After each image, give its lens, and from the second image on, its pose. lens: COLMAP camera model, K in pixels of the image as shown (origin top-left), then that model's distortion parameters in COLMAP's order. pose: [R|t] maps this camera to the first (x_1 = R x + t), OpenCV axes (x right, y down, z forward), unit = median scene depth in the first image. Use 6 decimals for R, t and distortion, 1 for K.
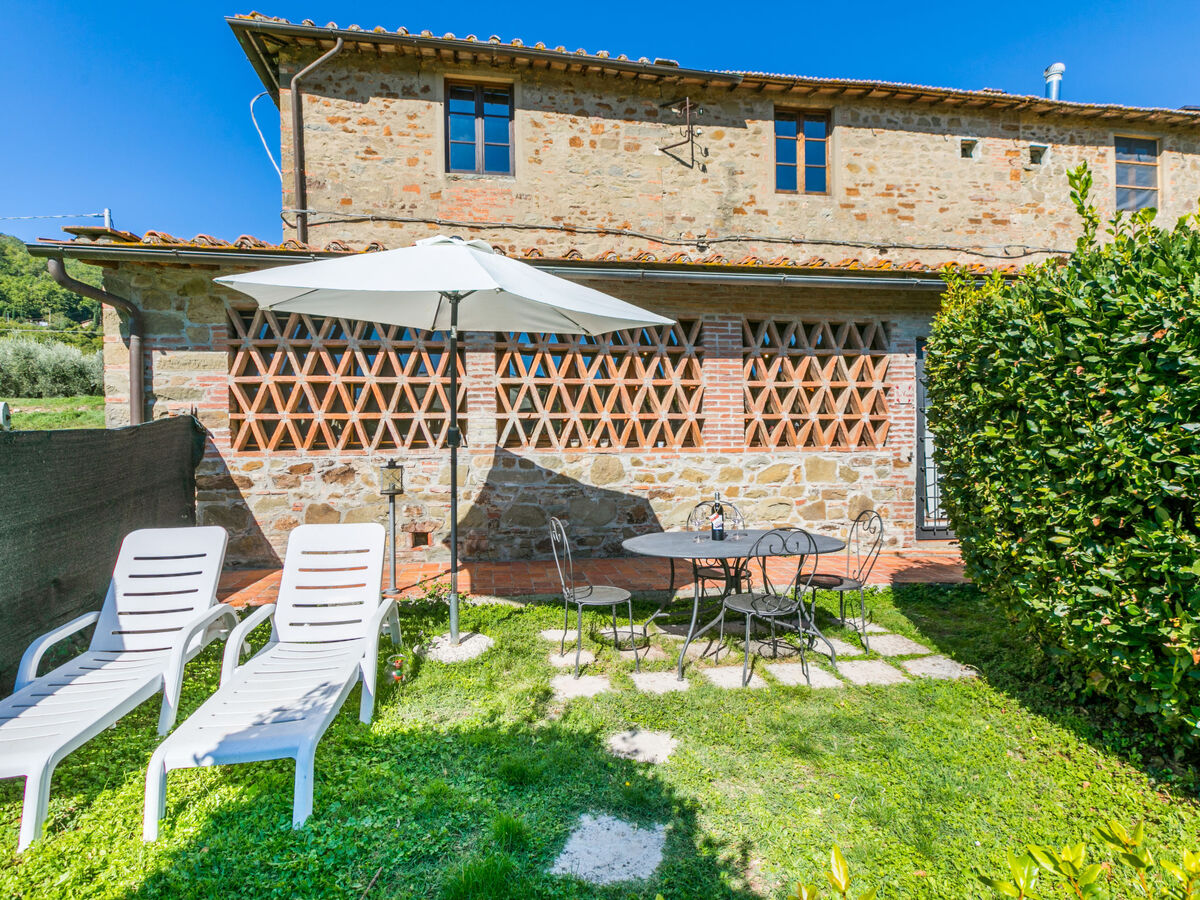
lens RADIAL K [[674.3, 0, 596.2], [0, 674.3, 456.7], [0, 0, 1]] dist [0.014360, -0.002770]
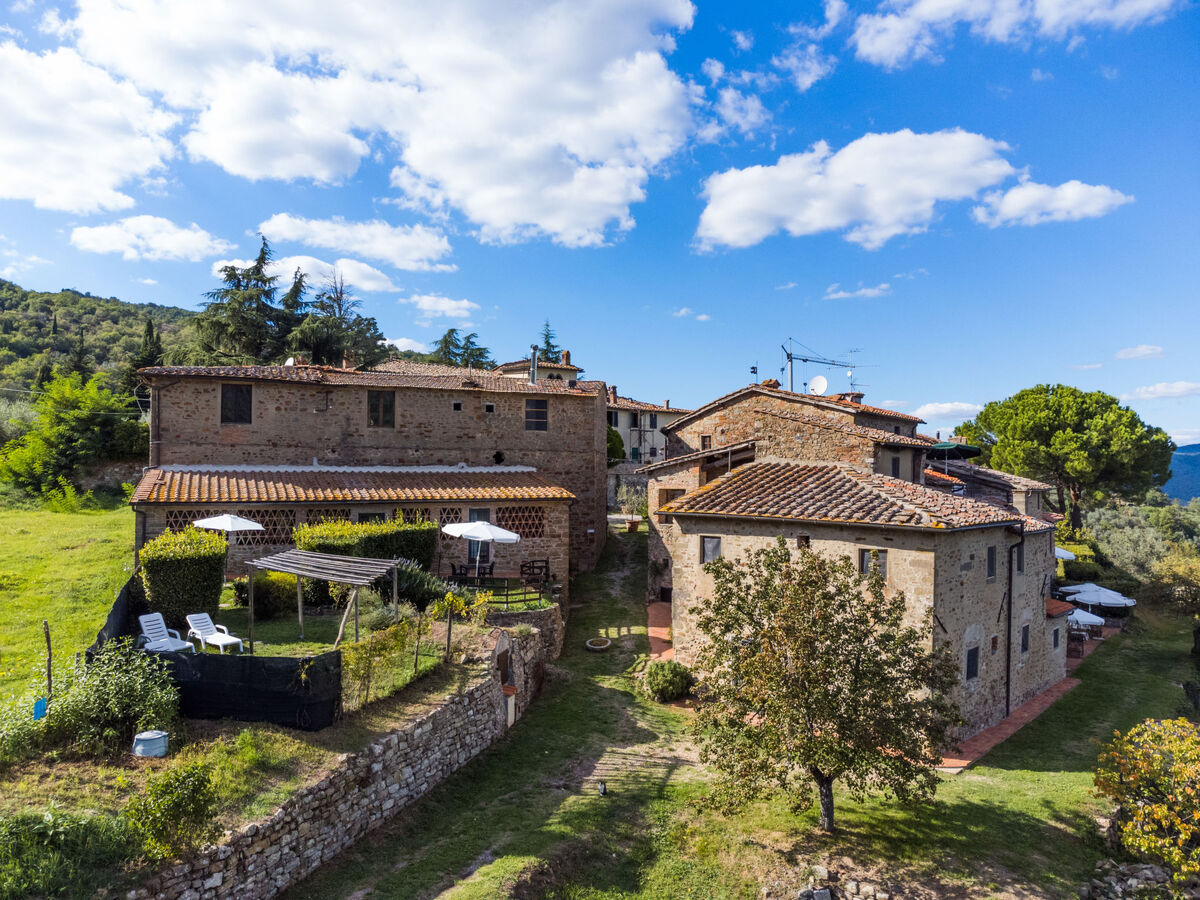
lens RADIAL K [[856.7, 0, 602.1], [0, 856.7, 457.2], [0, 0, 1]] dist [0.009188, 0.014159]
pose [[0.975173, 0.022147, 0.220335, 0.434617], [-0.013664, 0.999108, -0.039951, -0.184587], [-0.221023, 0.035948, 0.974606, -2.300015]]
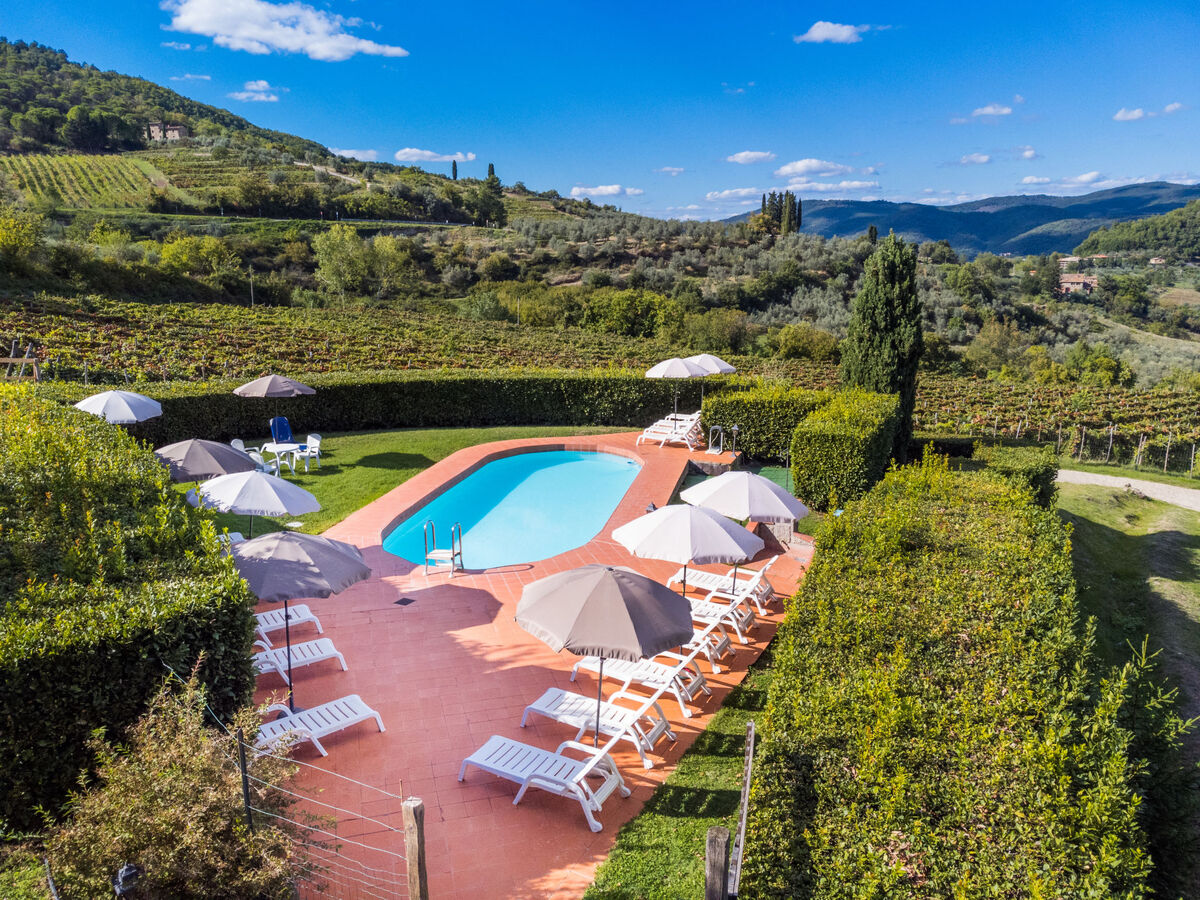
lens RADIAL K [[856.7, 0, 604.3], [0, 856.7, 447.4], [0, 0, 1]] dist [0.009188, 0.014159]
pose [[0.910144, -0.084810, 0.405518, 5.203915], [-0.005640, 0.976196, 0.216819, -0.169755], [-0.414254, -0.199623, 0.888000, 3.334640]]
